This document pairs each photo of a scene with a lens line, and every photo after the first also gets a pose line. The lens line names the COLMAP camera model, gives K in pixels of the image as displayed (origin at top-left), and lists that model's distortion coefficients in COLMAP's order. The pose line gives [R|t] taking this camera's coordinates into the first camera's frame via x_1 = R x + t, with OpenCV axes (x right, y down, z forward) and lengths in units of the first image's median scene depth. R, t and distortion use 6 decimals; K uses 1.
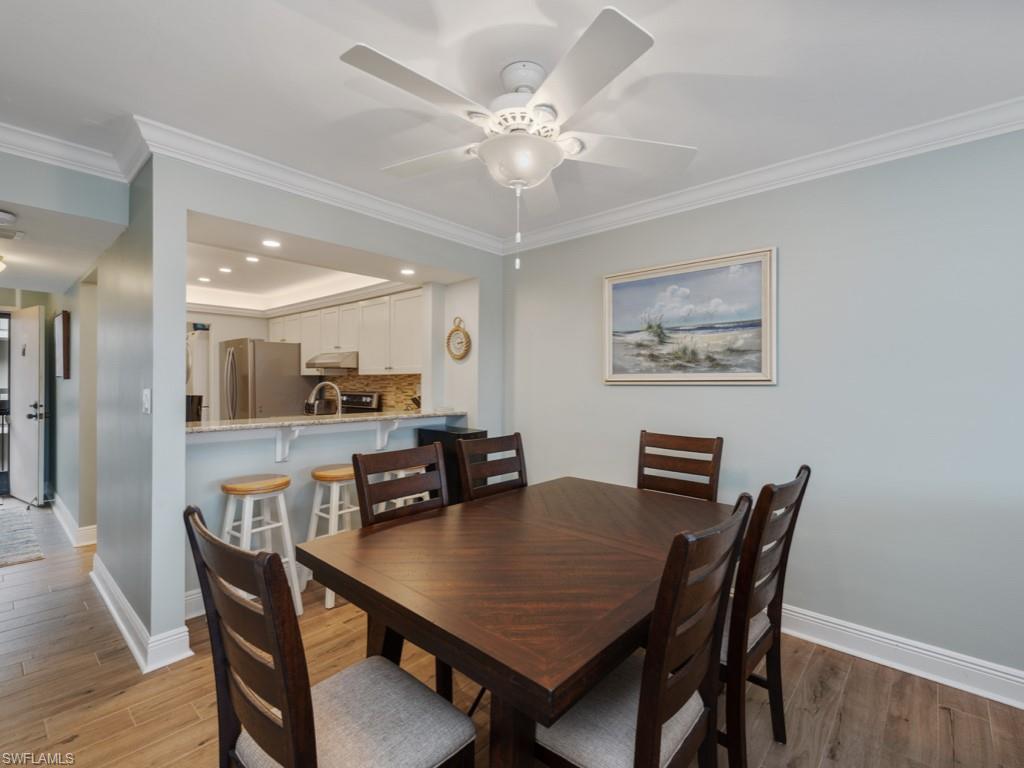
lens RADIAL K [[473.6, 0, 517.0], [0, 473.6, 380.3], [0, 0, 1]] dist [0.014407, -0.003108]
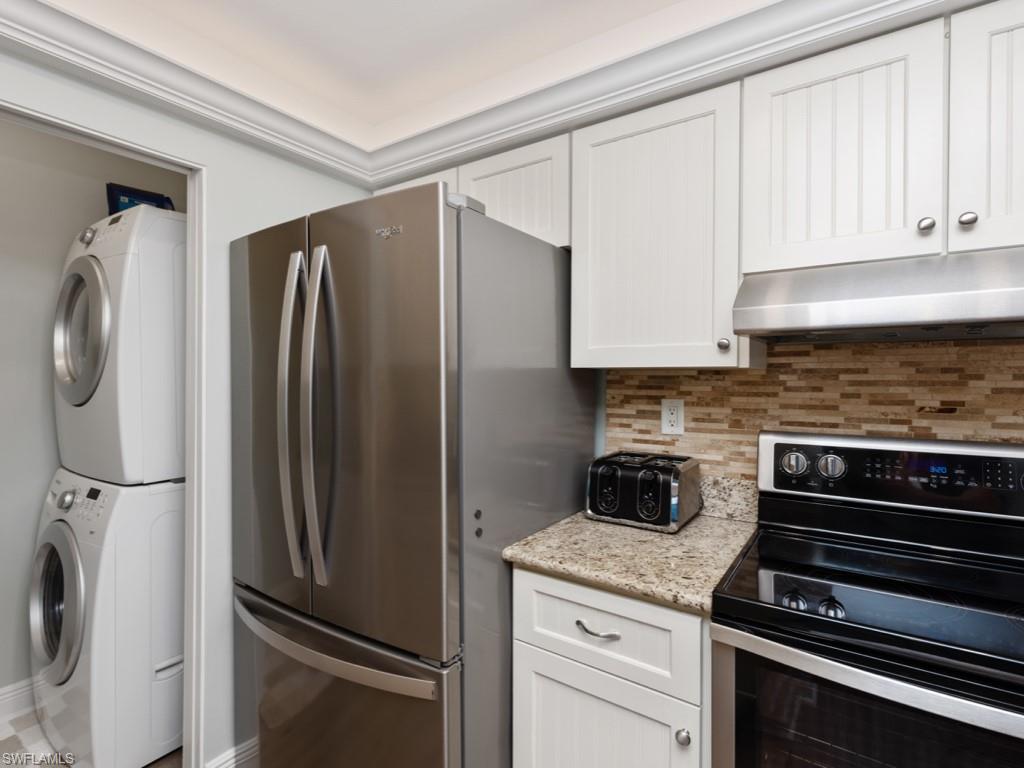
lens RADIAL K [[504.4, 0, 507.2], [0, 504.4, 385.7], [0, 0, 1]] dist [0.004103, 0.001291]
pose [[0.992247, -0.002232, 0.124263, -0.590648], [-0.000071, 0.999828, 0.018523, -0.006856], [-0.124283, -0.018388, 0.992076, 0.818066]]
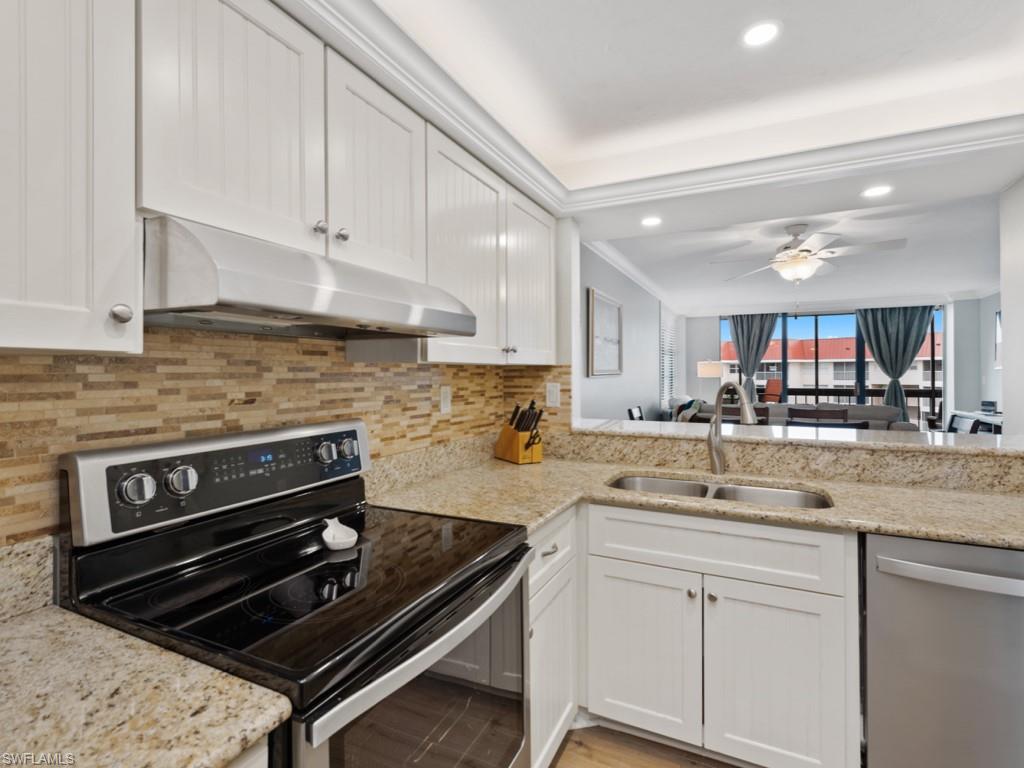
lens RADIAL K [[504.4, 0, 508.9], [0, 504.4, 377.2], [0, 0, 1]] dist [0.004103, 0.001291]
pose [[-0.264567, -0.007216, 0.964340, -0.630181], [0.003894, 0.999956, 0.008550, -0.003983], [-0.964359, 0.006017, -0.264527, 0.987170]]
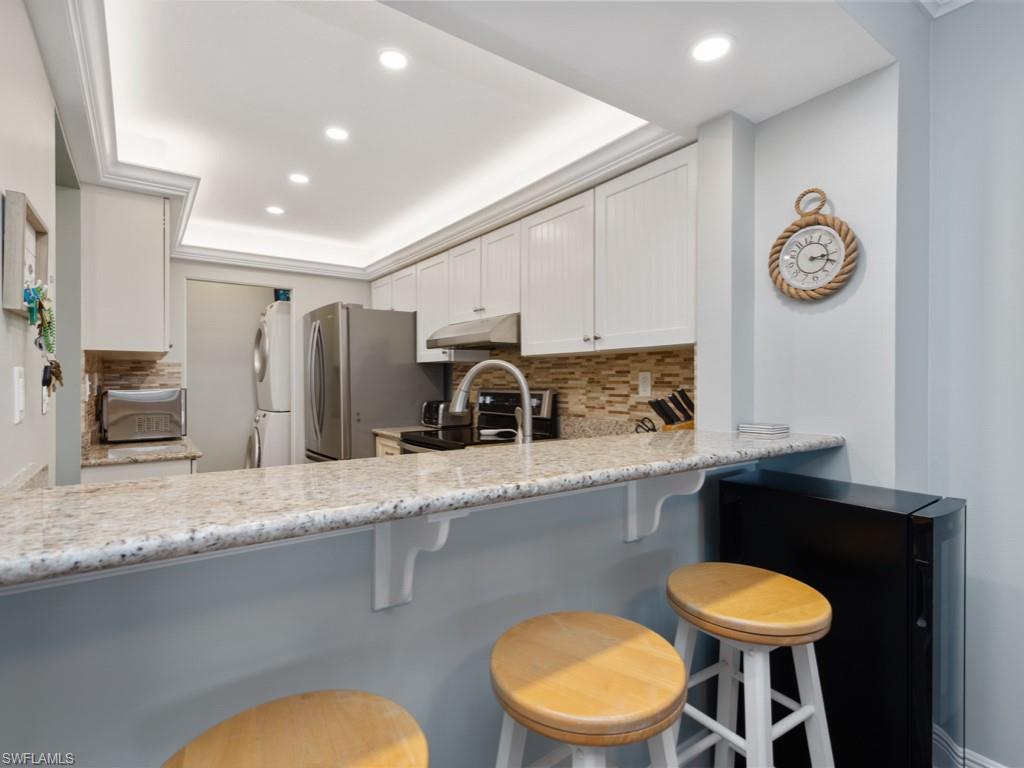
lens RADIAL K [[504.4, 0, 521.0], [0, 504.4, 379.8], [0, 0, 1]] dist [0.004103, 0.001291]
pose [[0.979470, -0.002975, -0.201566, -0.210179], [0.002681, 0.999995, -0.001732, 0.015494], [0.201571, 0.001156, 0.979473, 0.422917]]
